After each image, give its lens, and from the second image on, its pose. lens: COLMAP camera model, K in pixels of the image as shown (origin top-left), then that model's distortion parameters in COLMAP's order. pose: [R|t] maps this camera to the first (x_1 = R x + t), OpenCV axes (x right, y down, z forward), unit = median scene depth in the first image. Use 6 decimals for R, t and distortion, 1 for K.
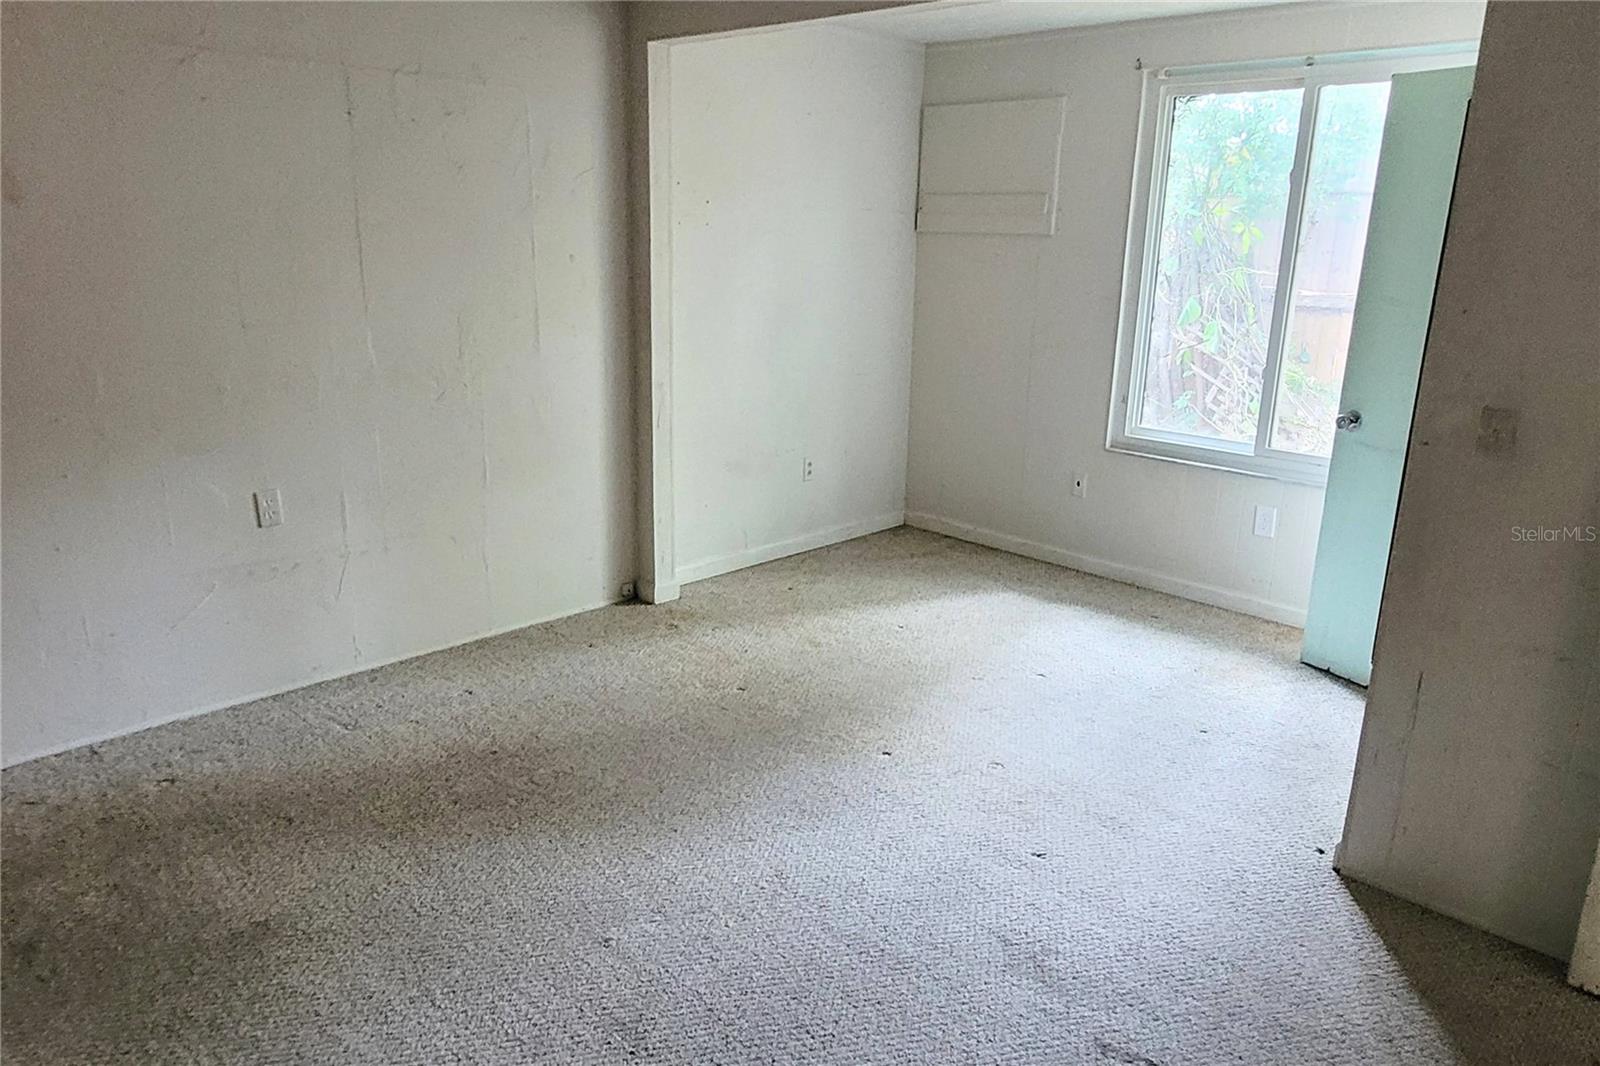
lens RADIAL K [[1098.8, 0, 802.5], [0, 1098.8, 528.7], [0, 0, 1]] dist [-0.000257, 0.005032]
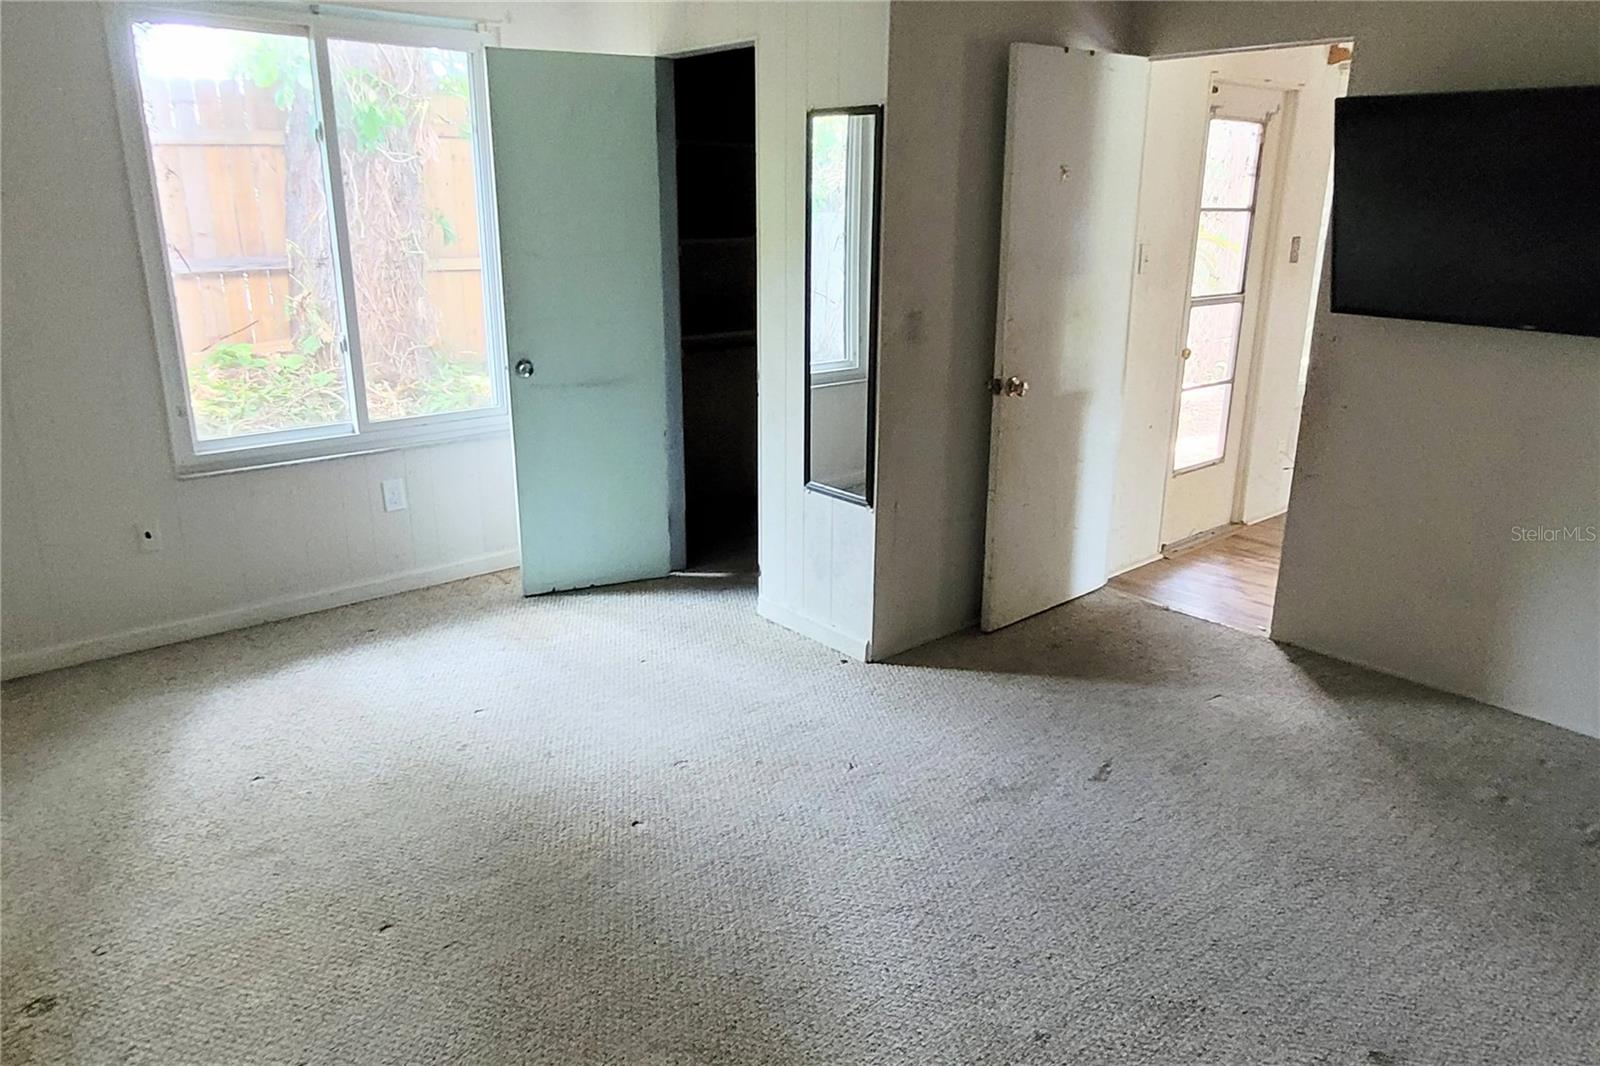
lens RADIAL K [[1098.8, 0, 802.5], [0, 1098.8, 528.7], [0, 0, 1]] dist [-0.000257, 0.005032]
pose [[0.085123, -0.310714, 0.946684, -0.512249], [0.263348, 0.923361, 0.279380, -0.166688], [-0.960938, 0.225526, 0.160425, 0.541682]]
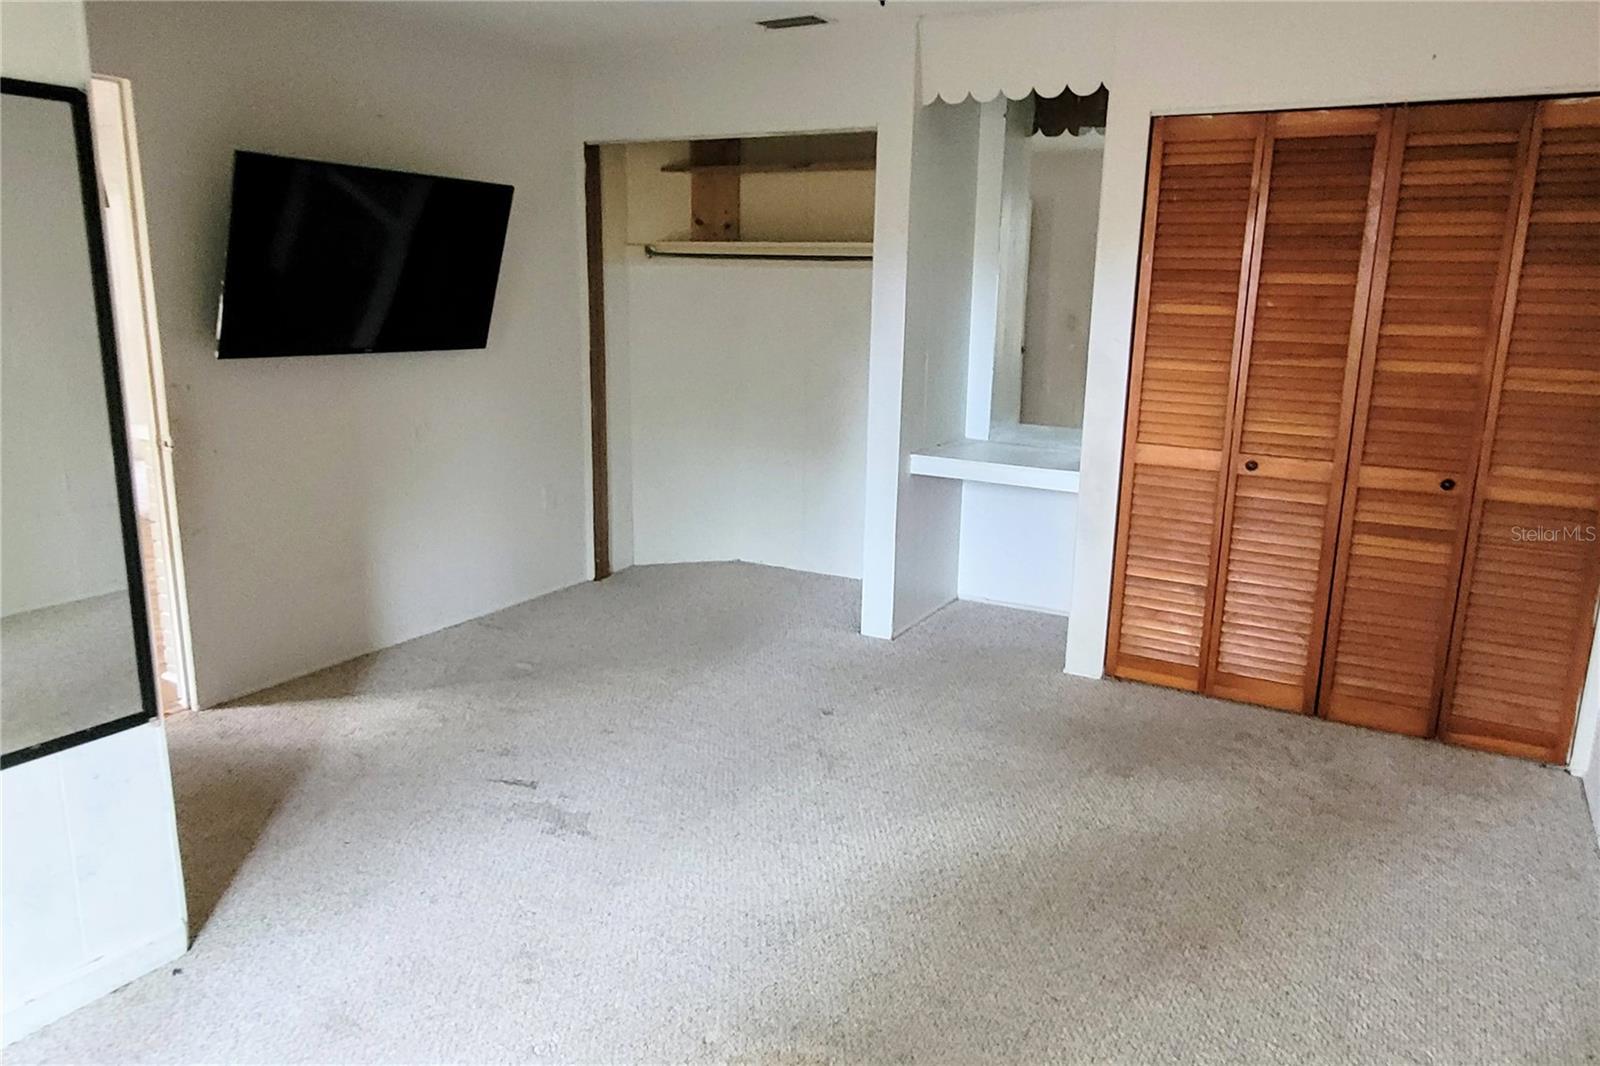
lens RADIAL K [[1098.8, 0, 802.5], [0, 1098.8, 528.7], [0, 0, 1]] dist [-0.000257, 0.005032]
pose [[-0.974215, 0.012512, -0.225274, 0.125634], [-0.096823, 0.878664, 0.467520, -0.300218], [0.203790, 0.477277, -0.854796, 1.123576]]
